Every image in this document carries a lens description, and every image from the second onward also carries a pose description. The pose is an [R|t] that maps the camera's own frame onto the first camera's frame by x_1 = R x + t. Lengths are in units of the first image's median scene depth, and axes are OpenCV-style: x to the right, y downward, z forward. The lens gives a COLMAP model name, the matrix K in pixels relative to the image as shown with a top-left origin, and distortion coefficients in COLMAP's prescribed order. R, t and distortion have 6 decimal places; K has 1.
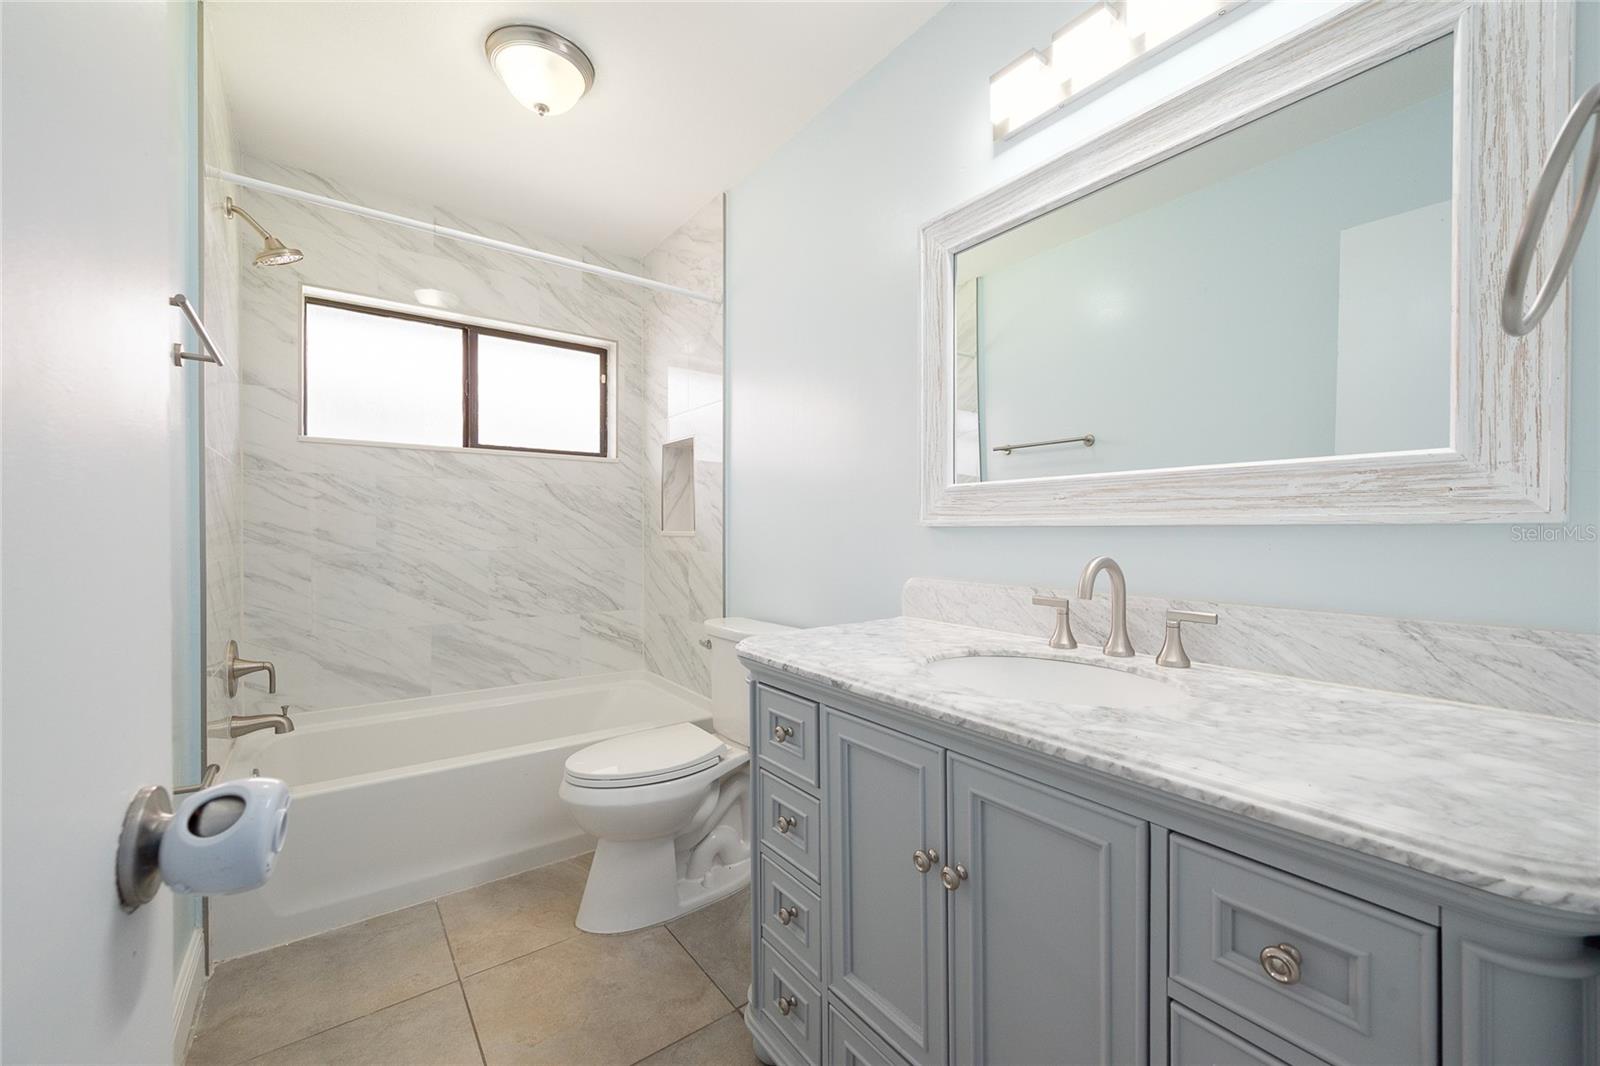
lens RADIAL K [[642.2, 0, 805.2], [0, 642.2, 534.6], [0, 0, 1]] dist [0.000005, 0.000123]
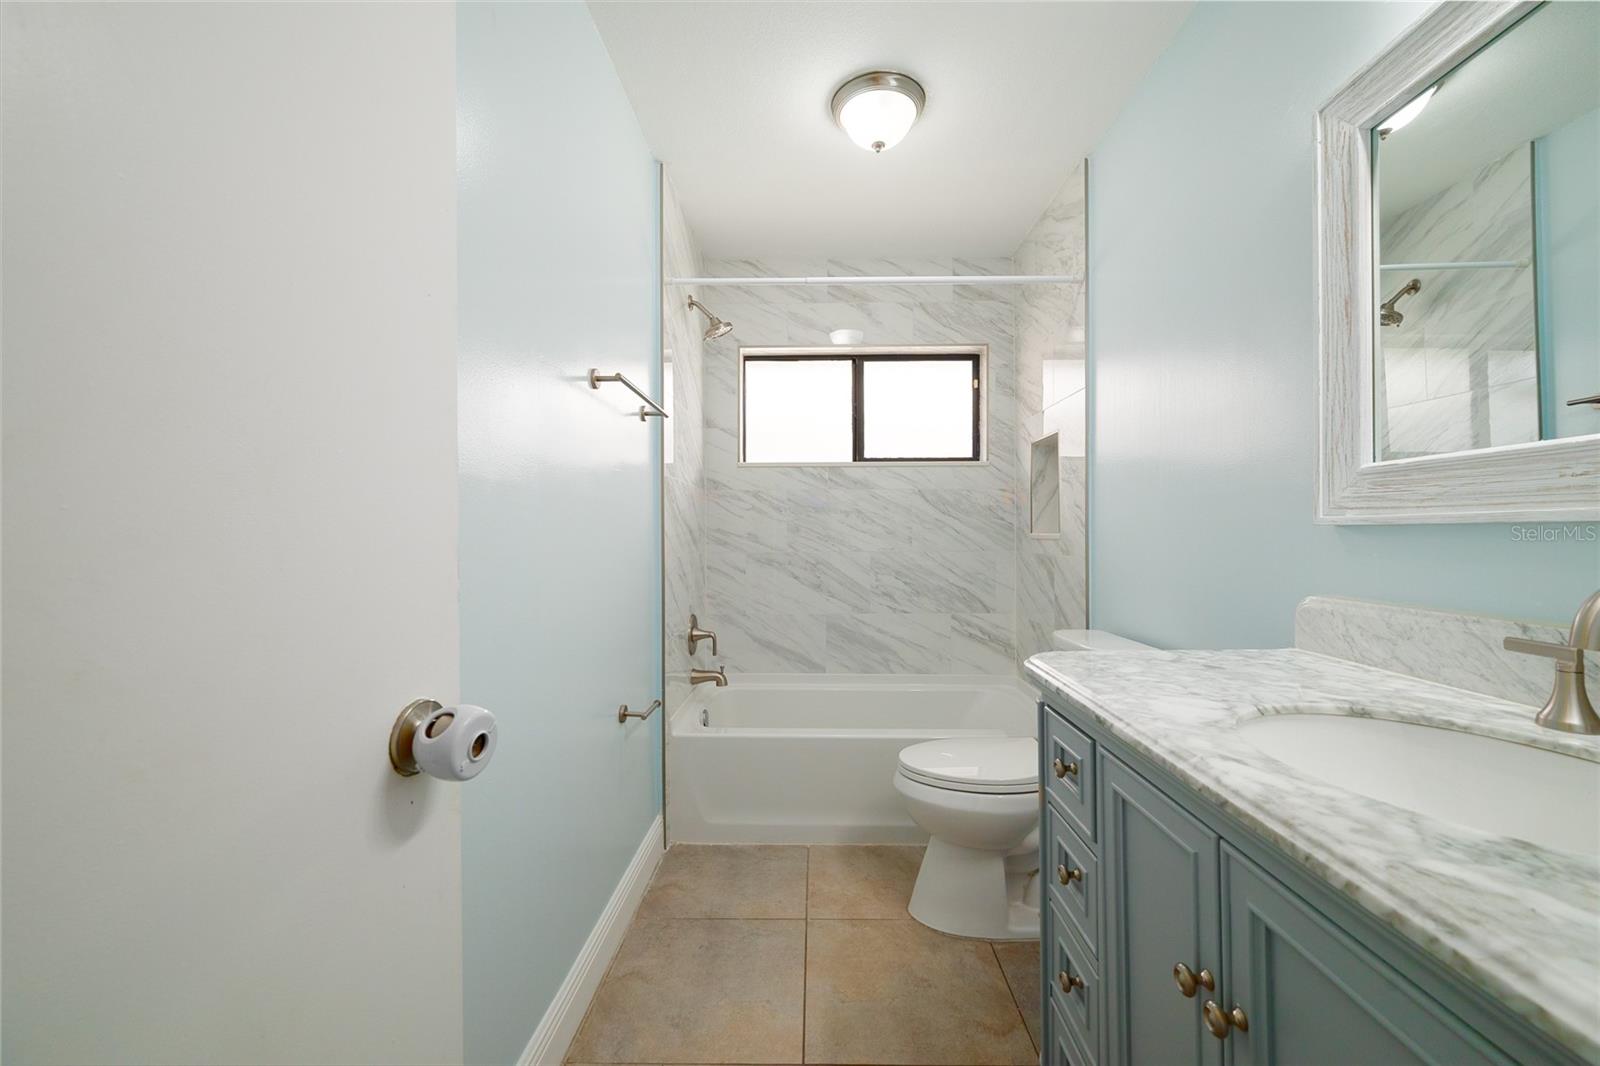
lens RADIAL K [[631.3, 0, 805.9], [0, 631.3, 535.1], [0, 0, 1]] dist [-0.000872, 0.000087]
pose [[0.786425, -0.003516, -0.617676, 0.138847], [0.001211, 0.999991, -0.004151, 0.000393], [0.617684, 0.002516, 0.786422, 0.077489]]
